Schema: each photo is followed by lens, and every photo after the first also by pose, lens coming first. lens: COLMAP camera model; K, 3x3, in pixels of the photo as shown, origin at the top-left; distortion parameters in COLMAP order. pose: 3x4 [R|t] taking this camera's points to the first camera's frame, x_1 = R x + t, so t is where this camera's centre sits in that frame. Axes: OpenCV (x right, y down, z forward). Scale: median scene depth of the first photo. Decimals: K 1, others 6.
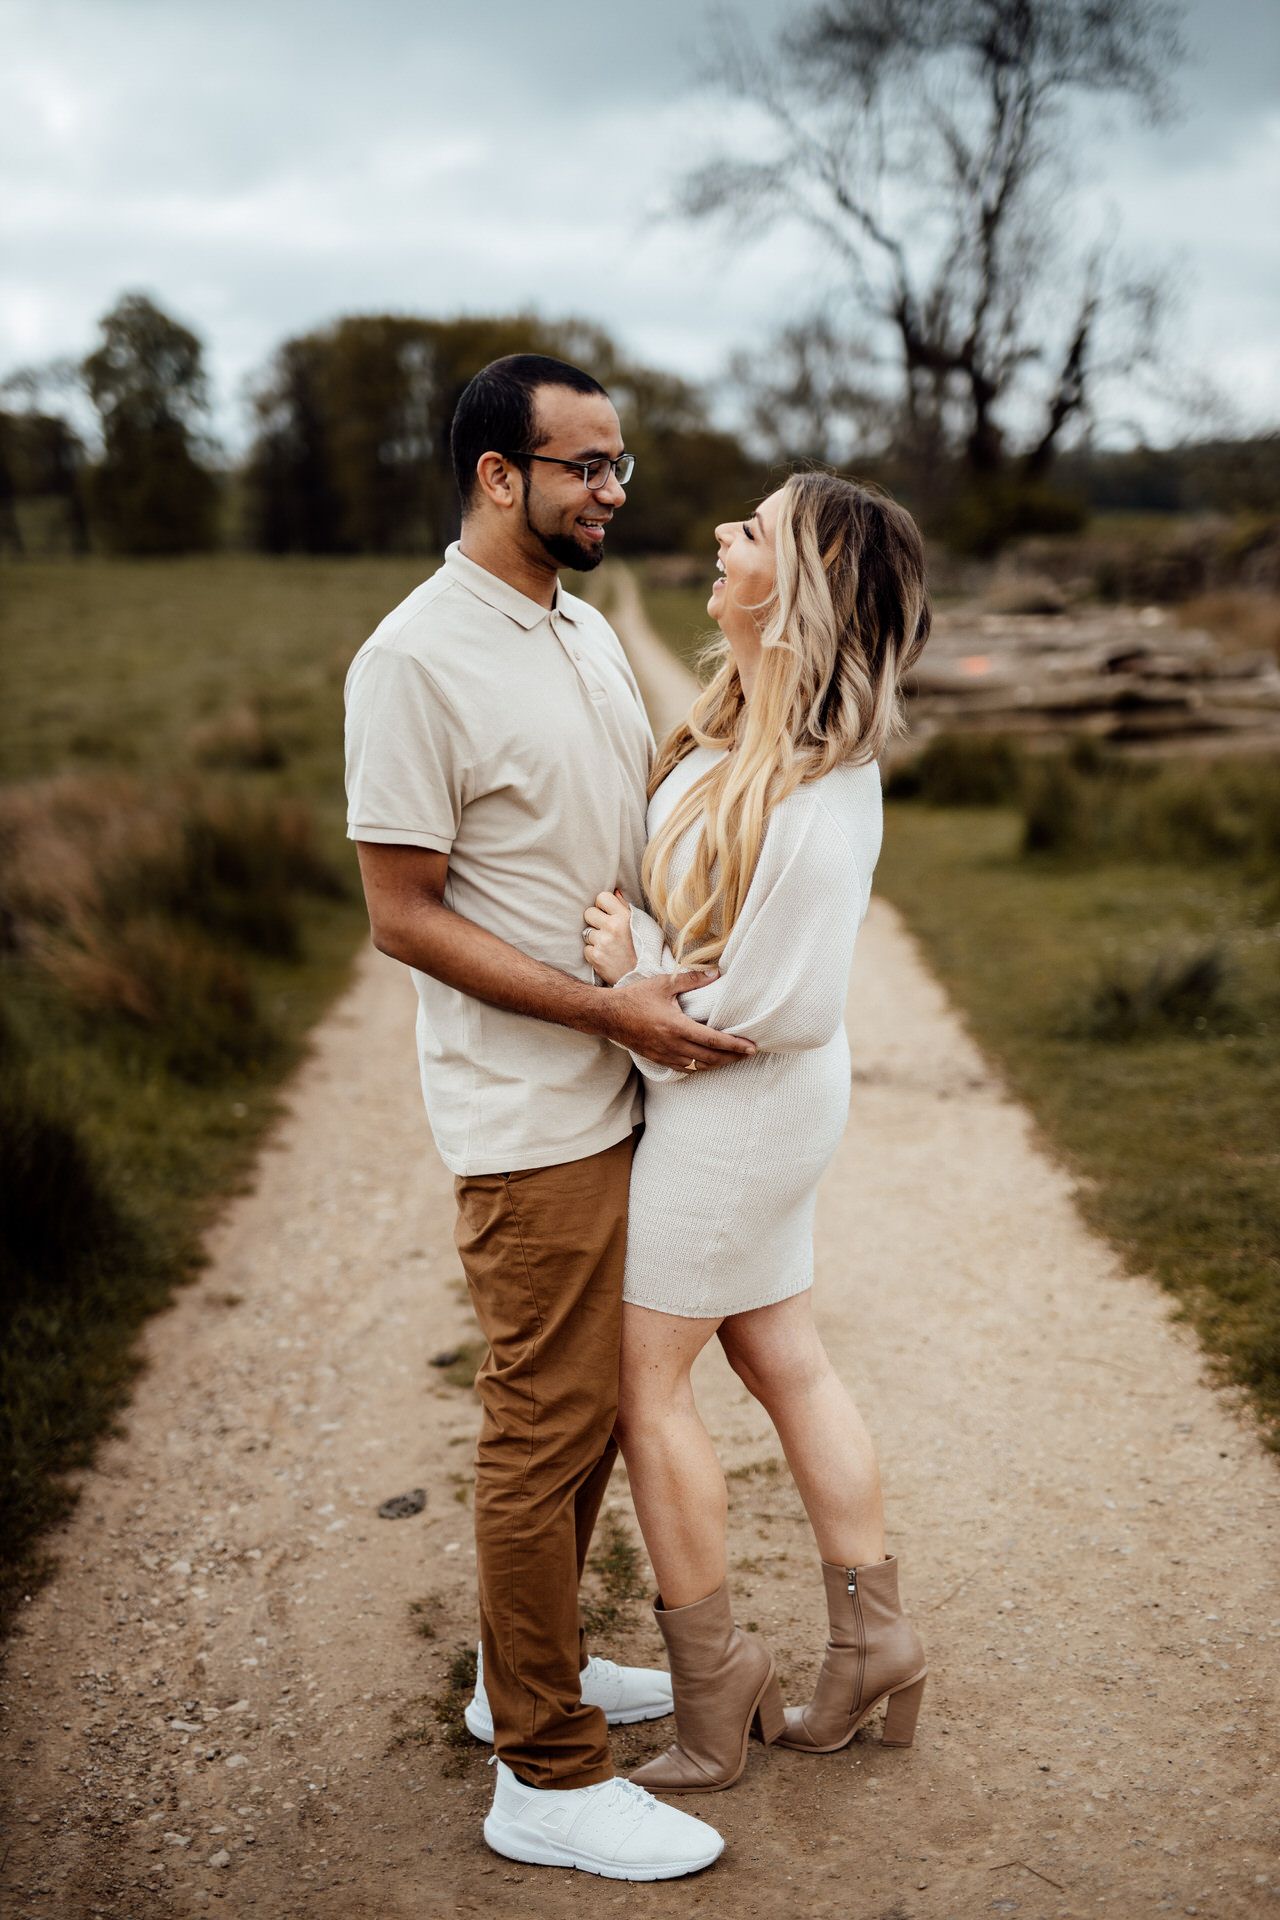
lens RADIAL K [[2507.5, 0, 647.6], [0, 2507.5, 920.6], [0, 0, 1]] dist [-0.002414, 0.028932]
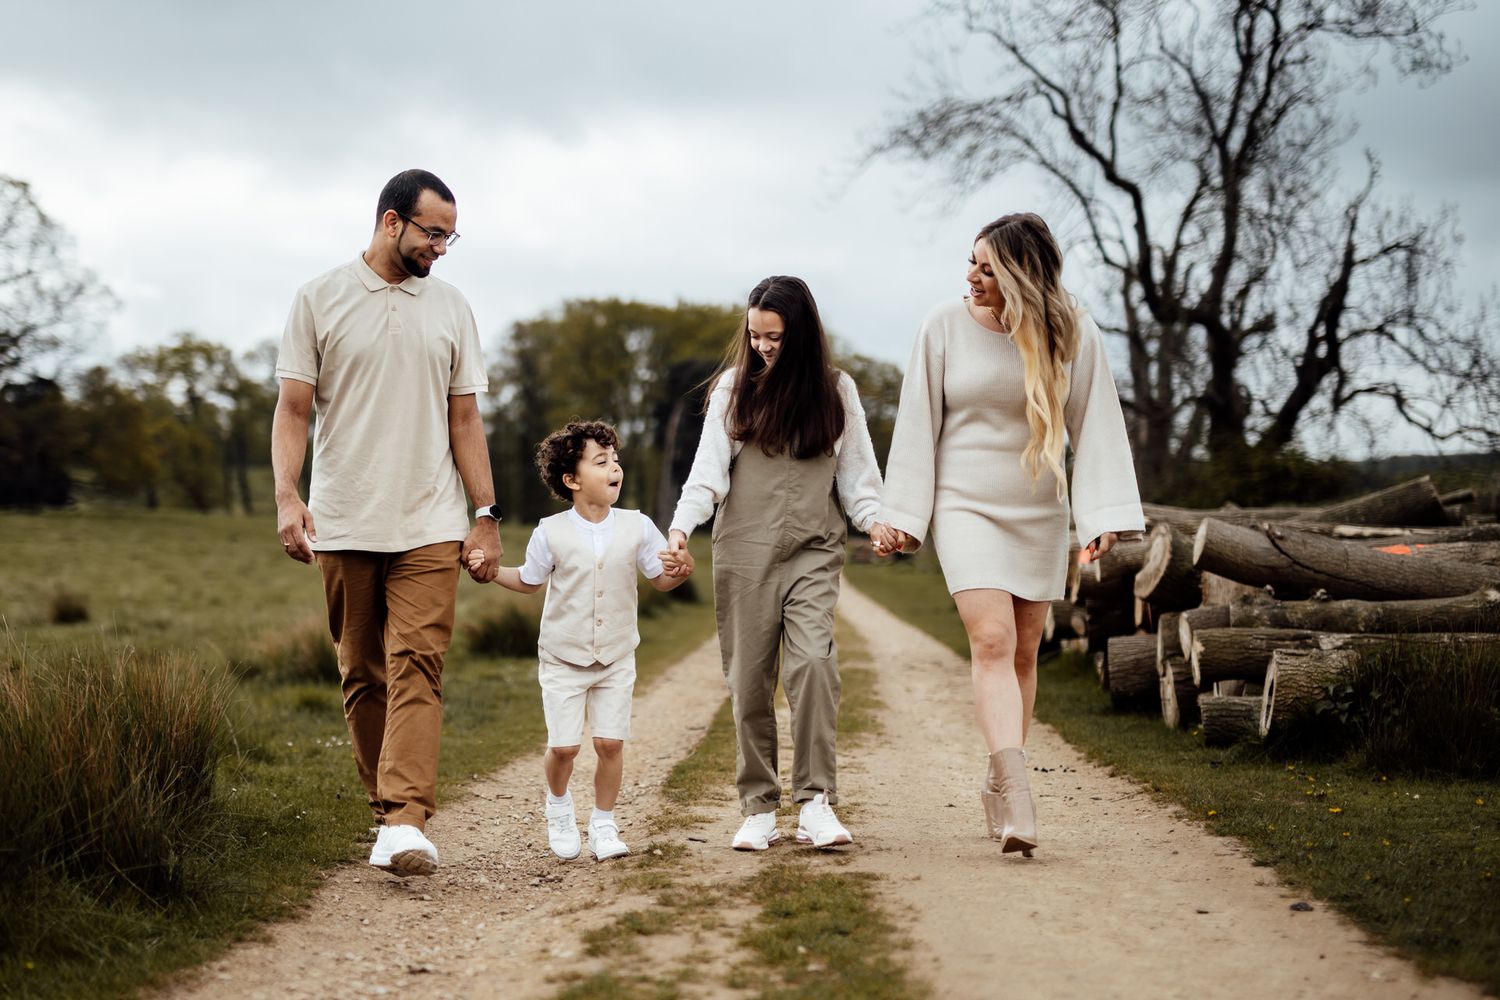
lens RADIAL K [[2228.2, 0, 611.4], [0, 2228.2, 503.9], [0, 0, 1]] dist [-0.000346, 0.025714]
pose [[0.993417, 0.037909, -0.108102, -0.001450], [-0.055748, 0.984360, -0.167115, -0.010564], [0.100077, 0.172041, 0.979993, 0.432226]]
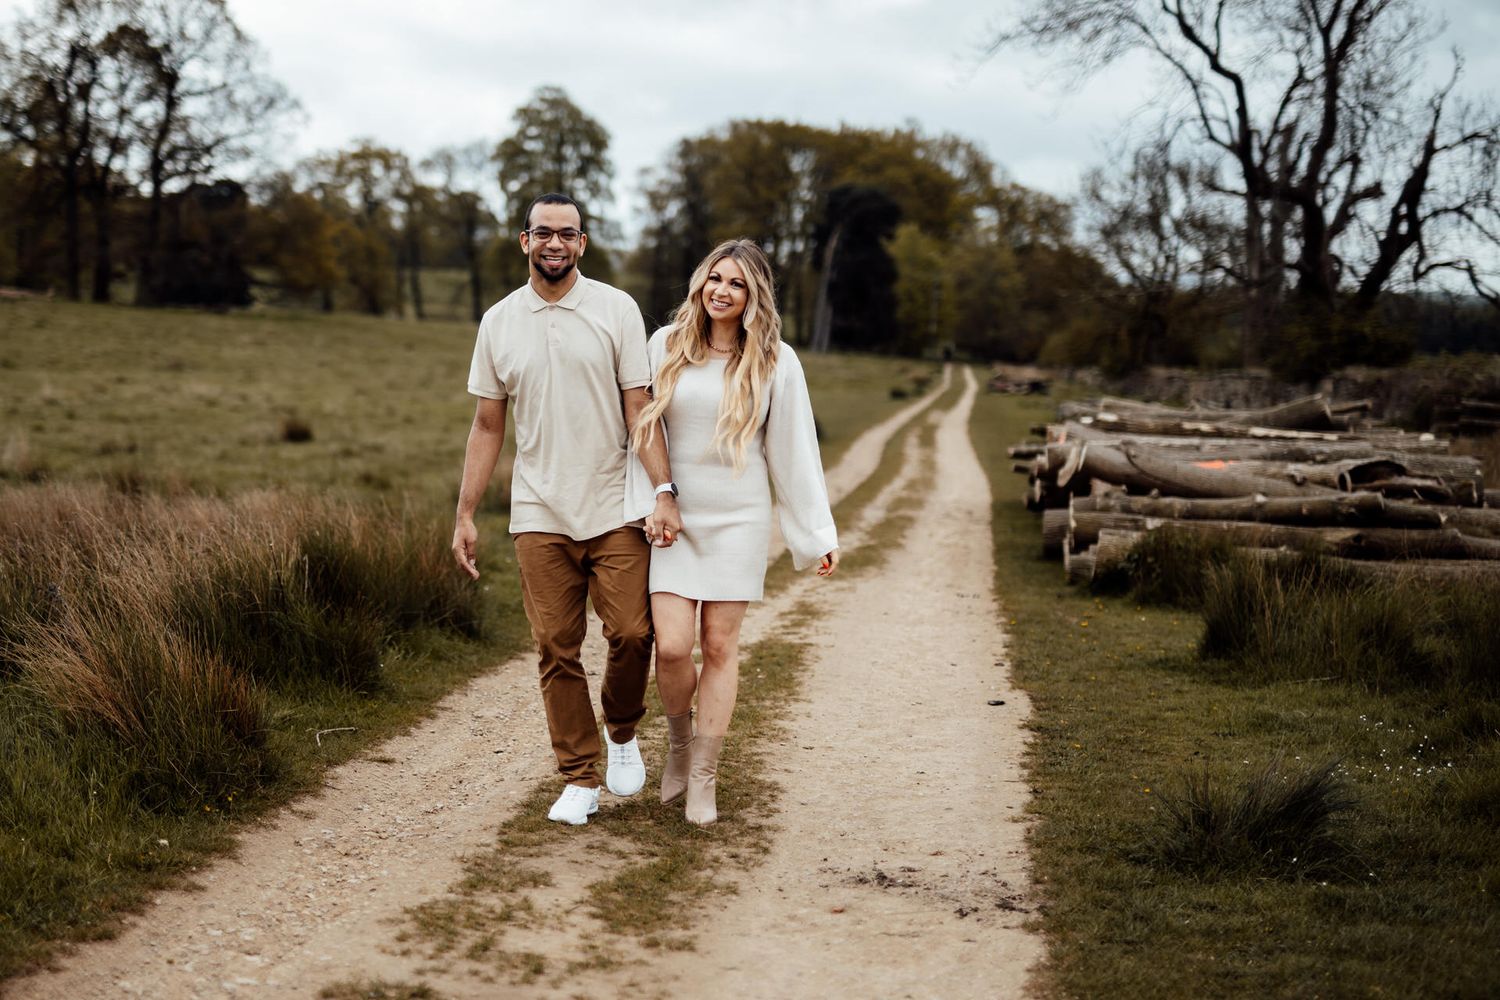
lens RADIAL K [[2343.9, 0, 687.7], [0, 2343.9, 385.6], [0, 0, 1]] dist [0.001205, 0.010666]
pose [[0.986171, 0.079494, -0.145419, 0.058655], [-0.098057, 0.987263, -0.125287, 0.000761], [0.133607, 0.137814, 0.981405, 0.082572]]
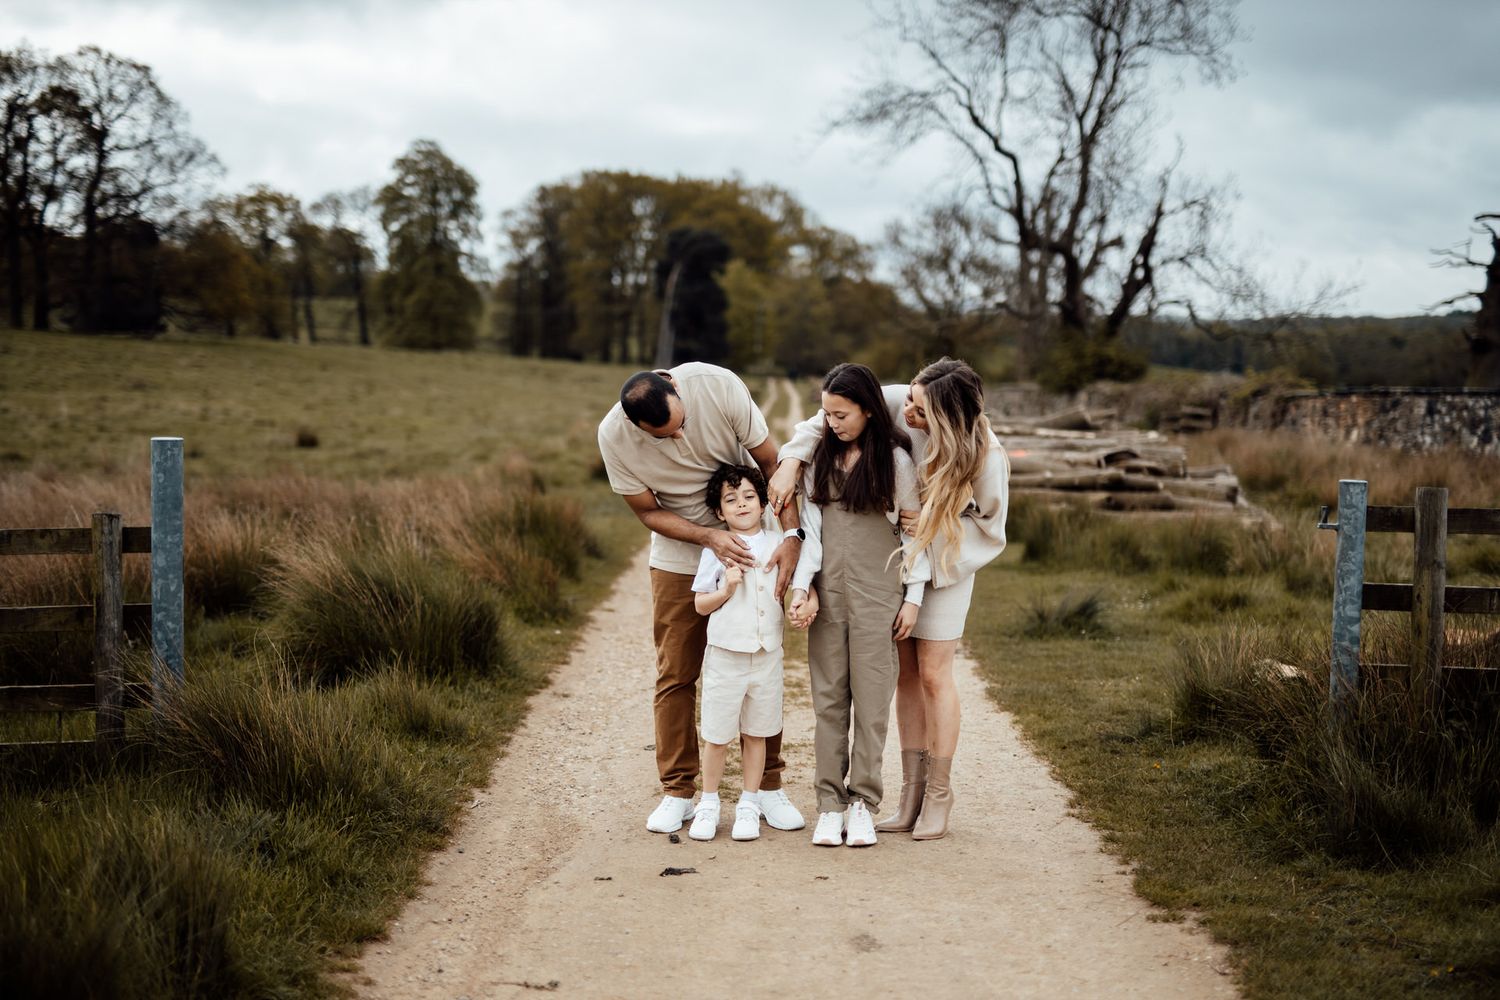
lens RADIAL K [[2145.4, 0, 775.1], [0, 2145.4, 503.6], [0, 0, 1]] dist [-0.013934, 0.117418]
pose [[0.997205, 0.073067, -0.015610, 0.007507], [-0.074144, 0.993537, -0.085948, 0.047896], [0.009229, 0.086865, 0.996177, -0.271373]]
